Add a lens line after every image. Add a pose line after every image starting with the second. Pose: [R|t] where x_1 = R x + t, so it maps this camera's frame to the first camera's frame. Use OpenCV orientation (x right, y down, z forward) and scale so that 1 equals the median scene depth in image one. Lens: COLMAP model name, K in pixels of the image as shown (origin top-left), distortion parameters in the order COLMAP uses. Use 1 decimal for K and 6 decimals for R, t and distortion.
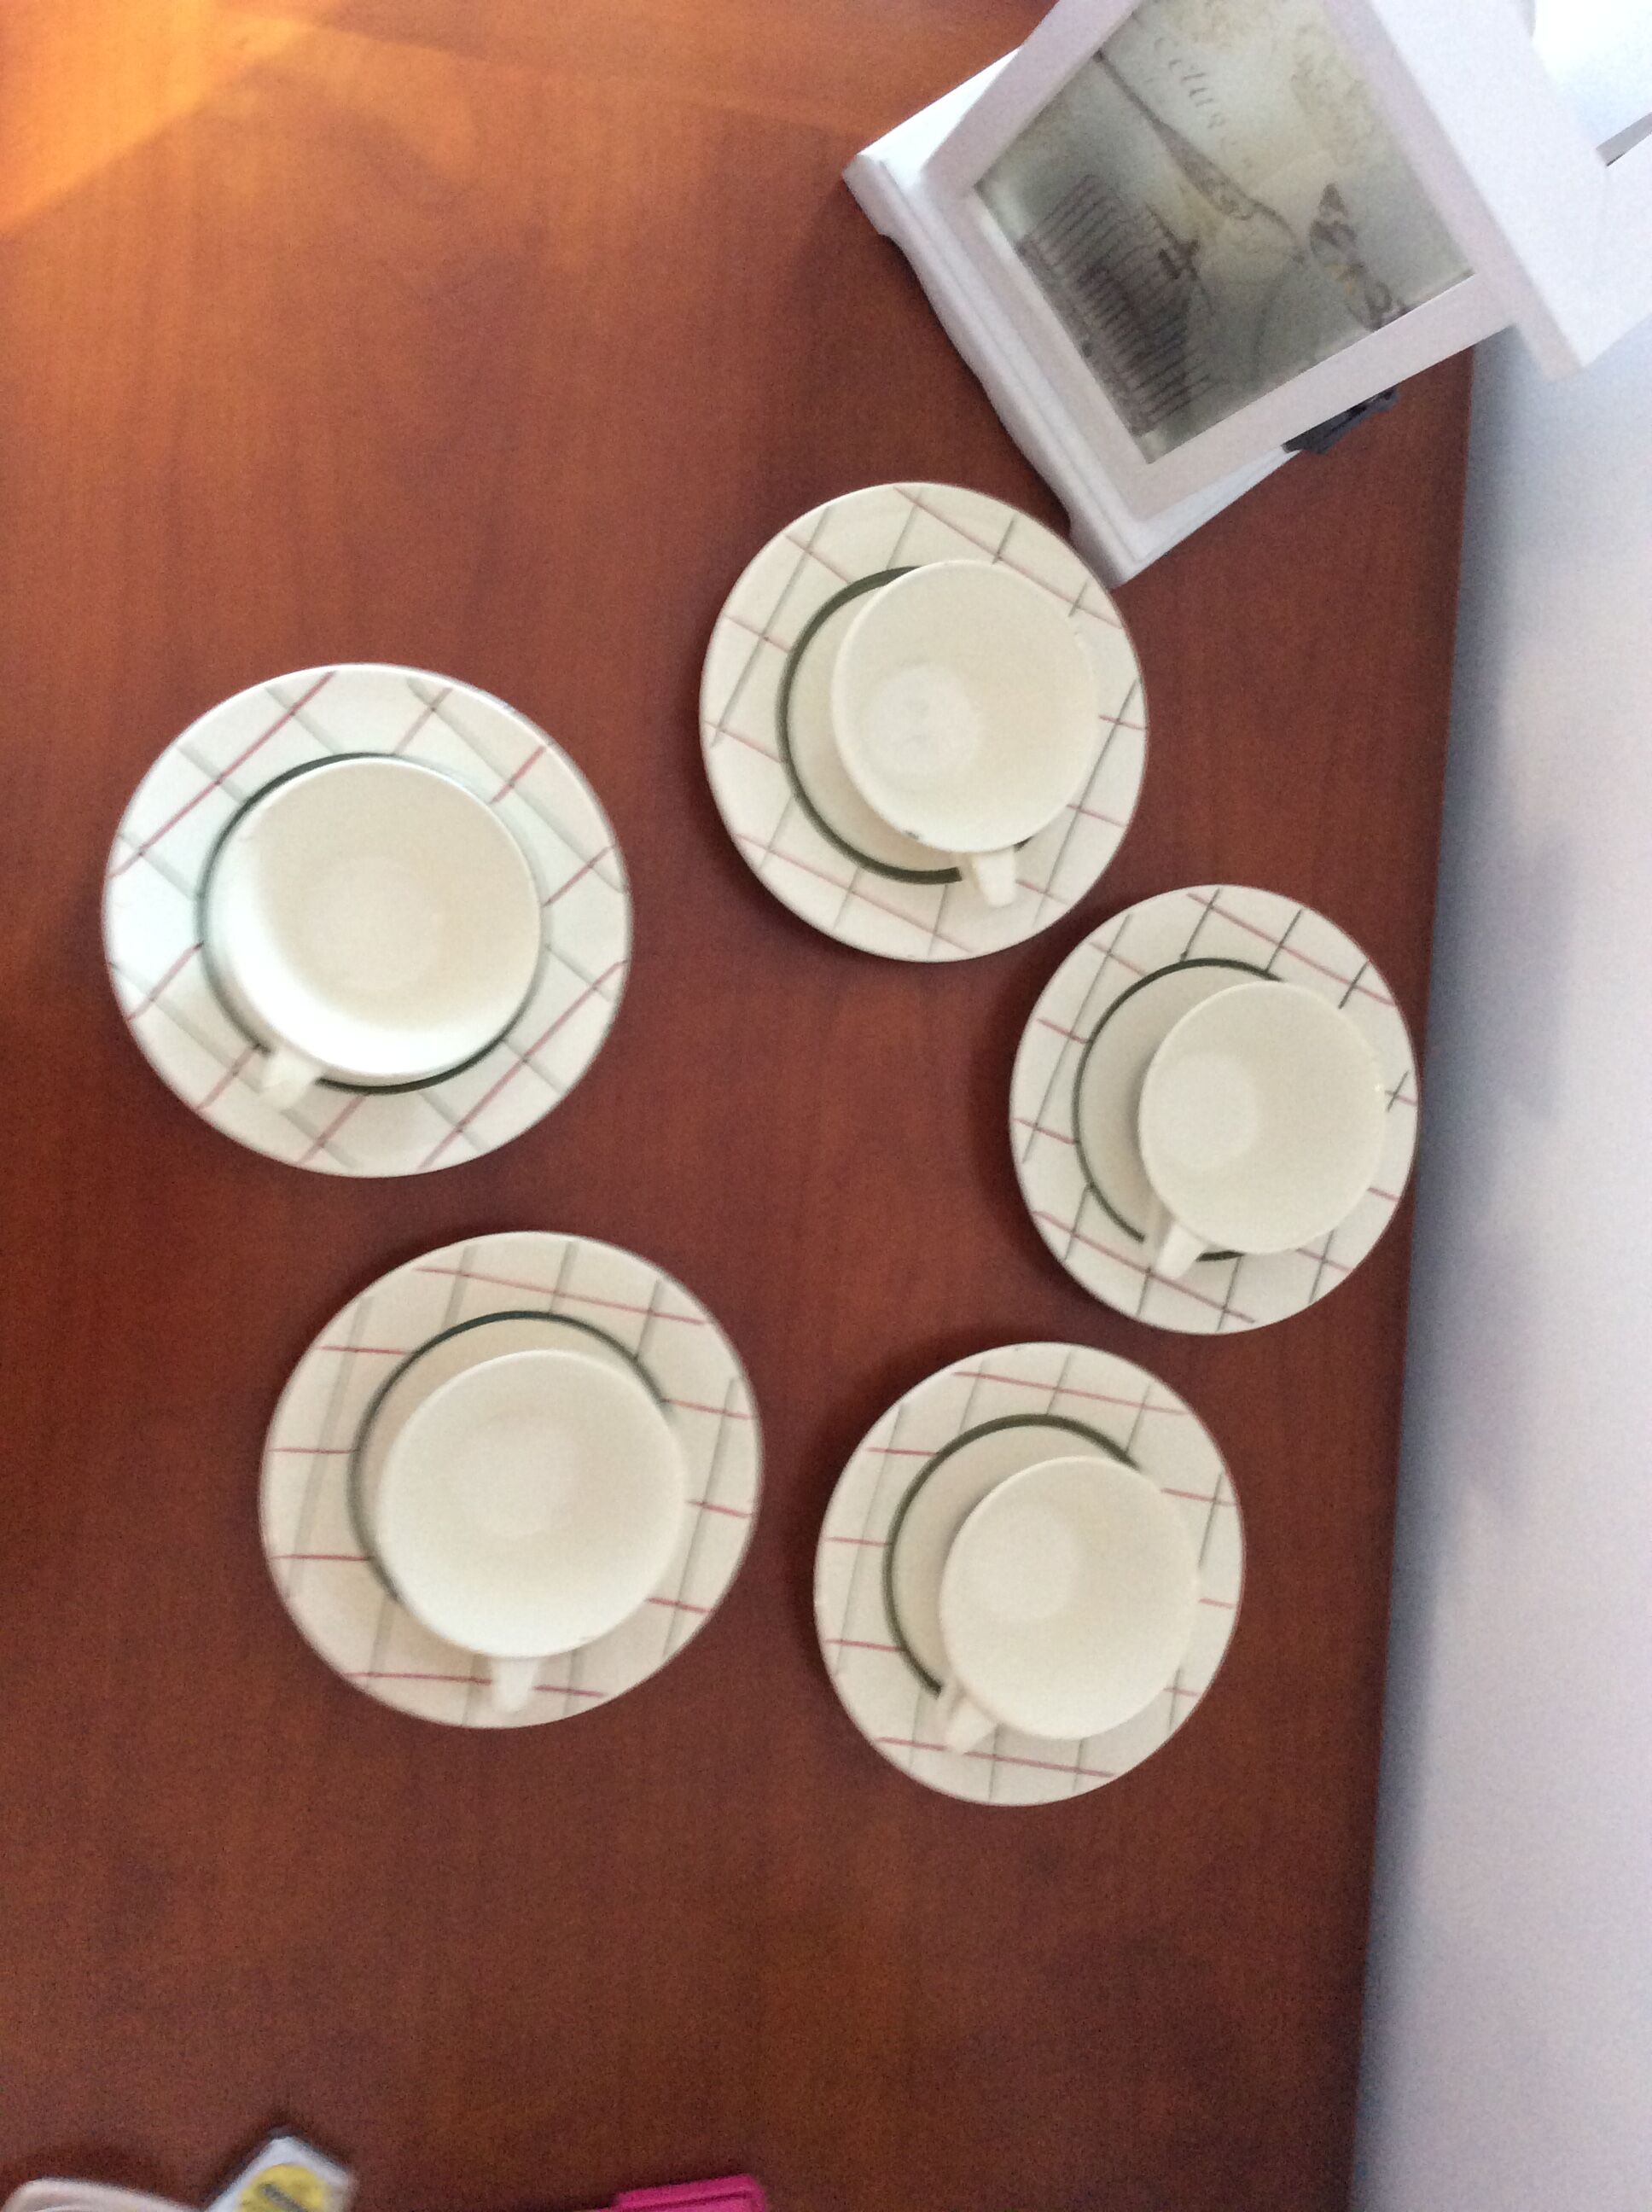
lens RADIAL K [[2026.6, 0, 832.8], [0, 2026.6, 1111.1], [0, 0, 1]] dist [0.033911, -0.067904]
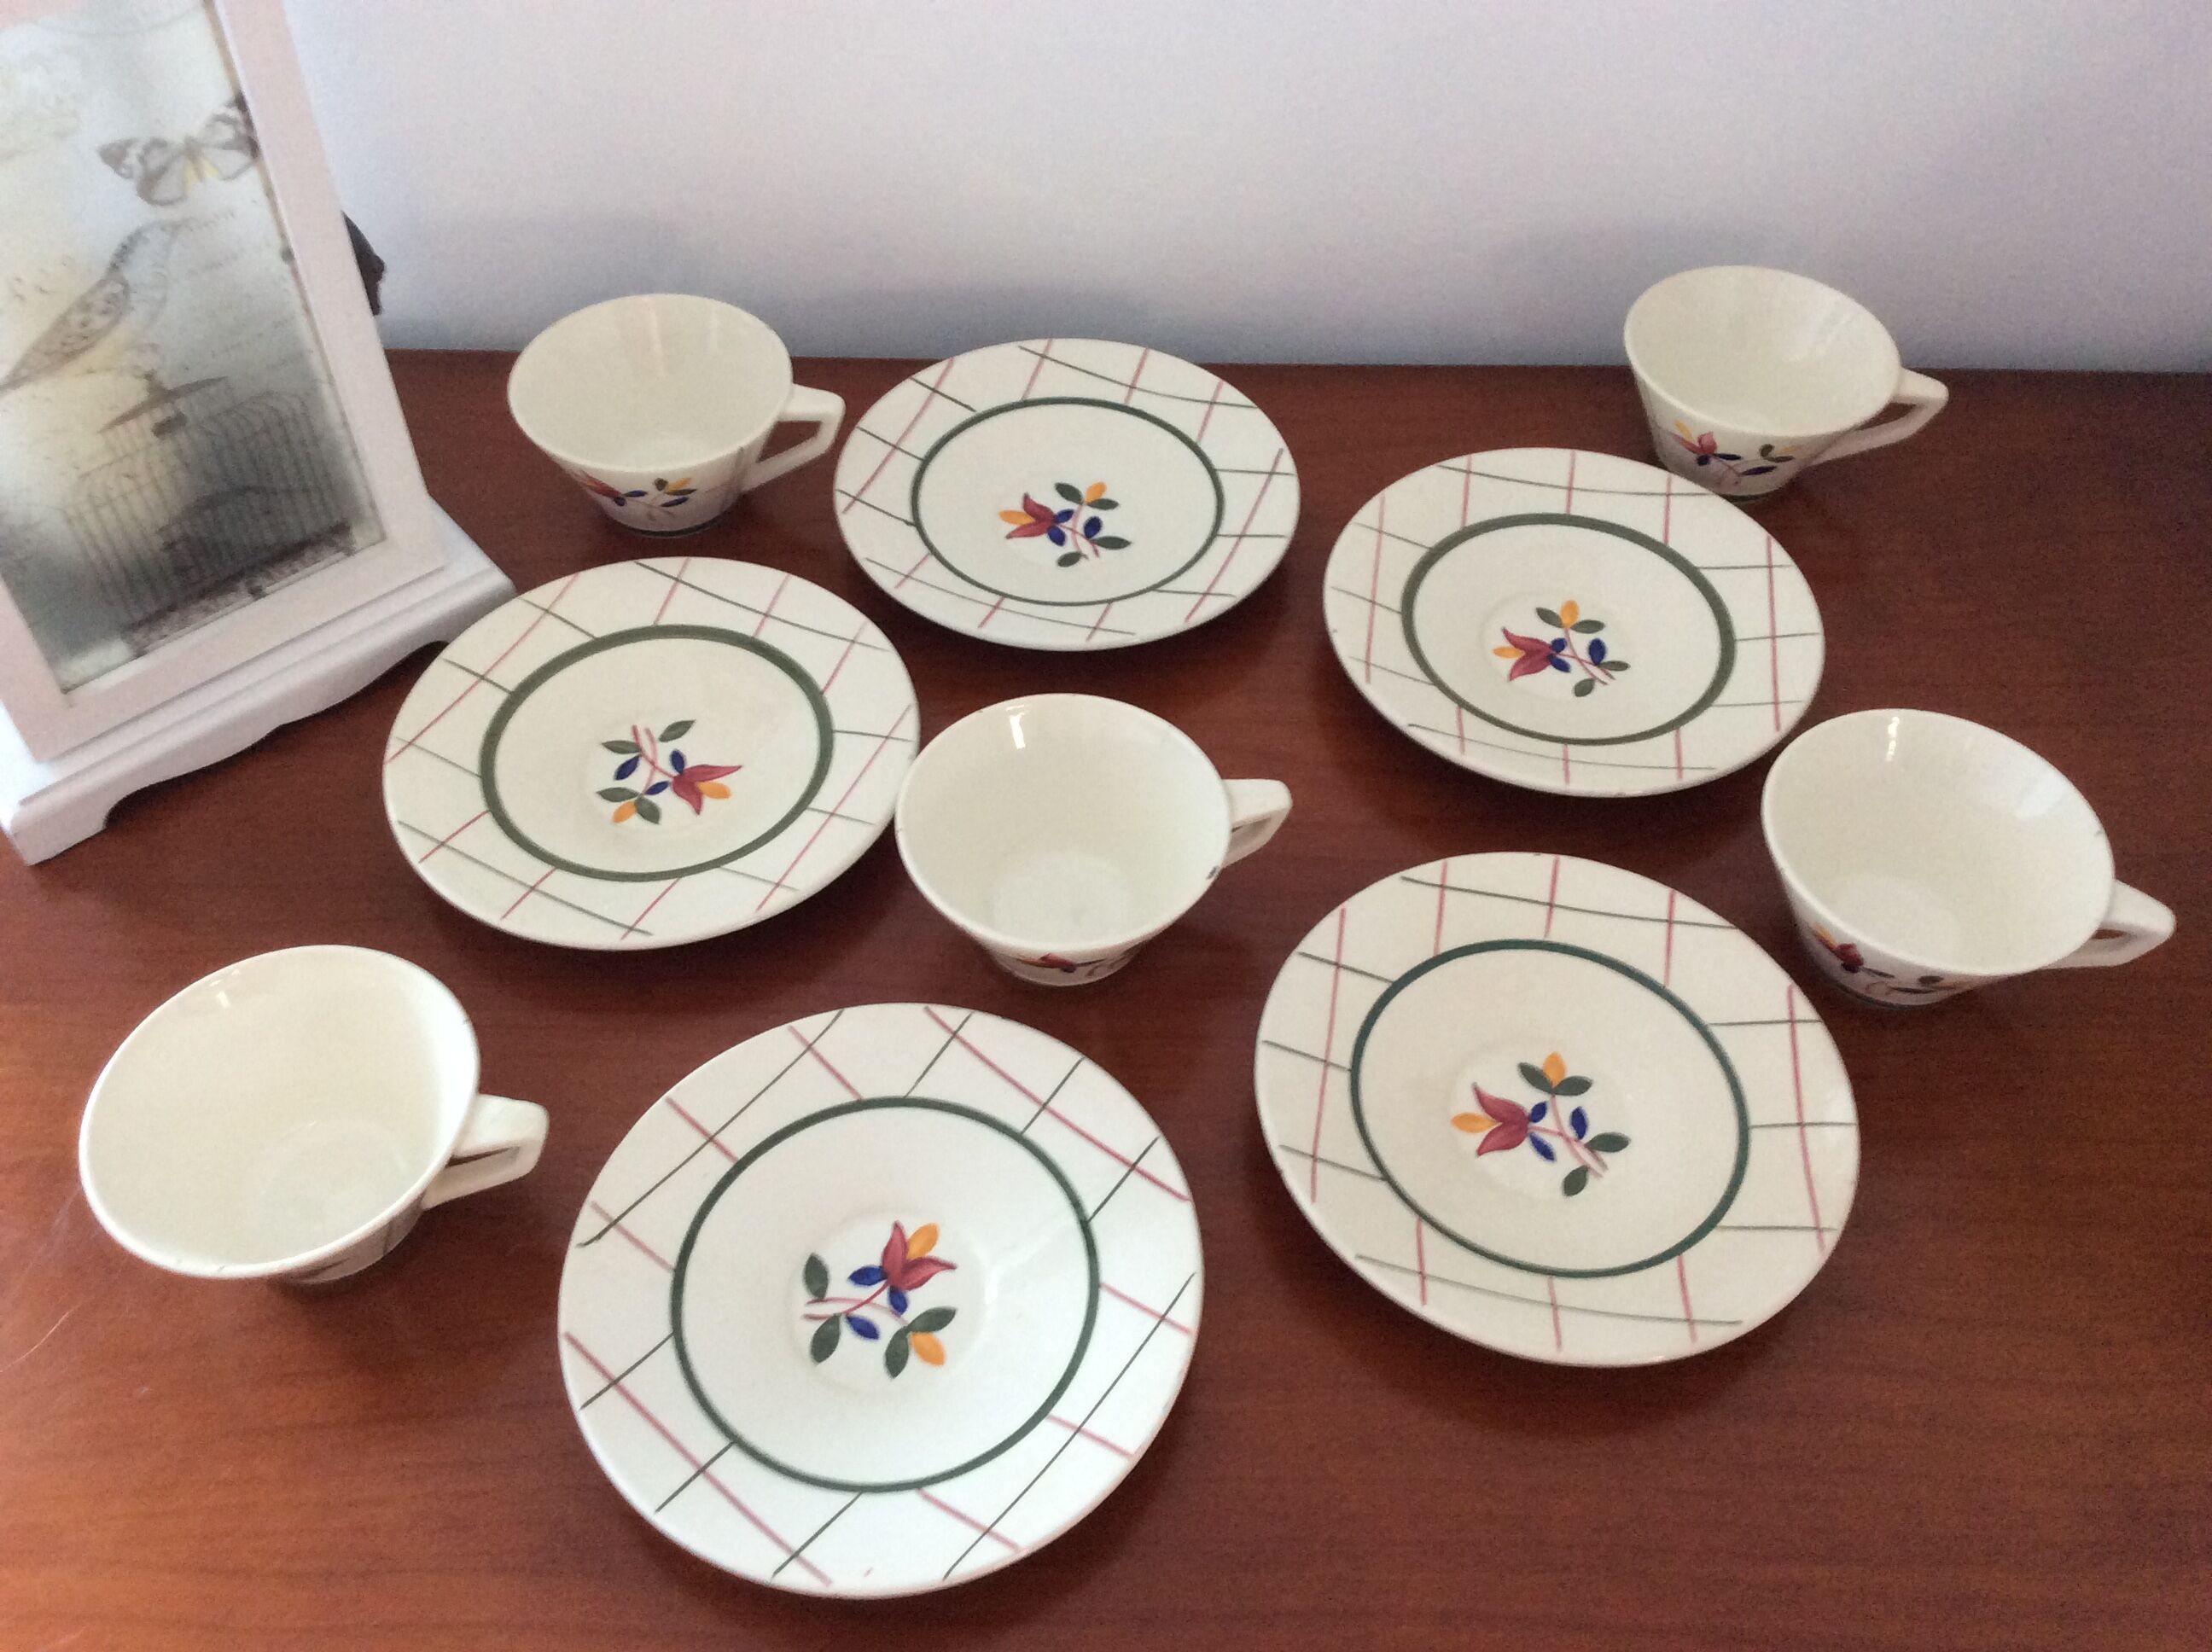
lens RADIAL K [[2026.6, 0, 1110.5], [0, 2026.6, 809.3], [0, 0, 1]] dist [0.033911, -0.067904]
pose [[-0.062641, -0.915843, 0.396621, -0.357789], [0.998035, -0.058013, 0.023668, -0.012428], [0.001333, 0.397325, 0.917677, 0.185210]]
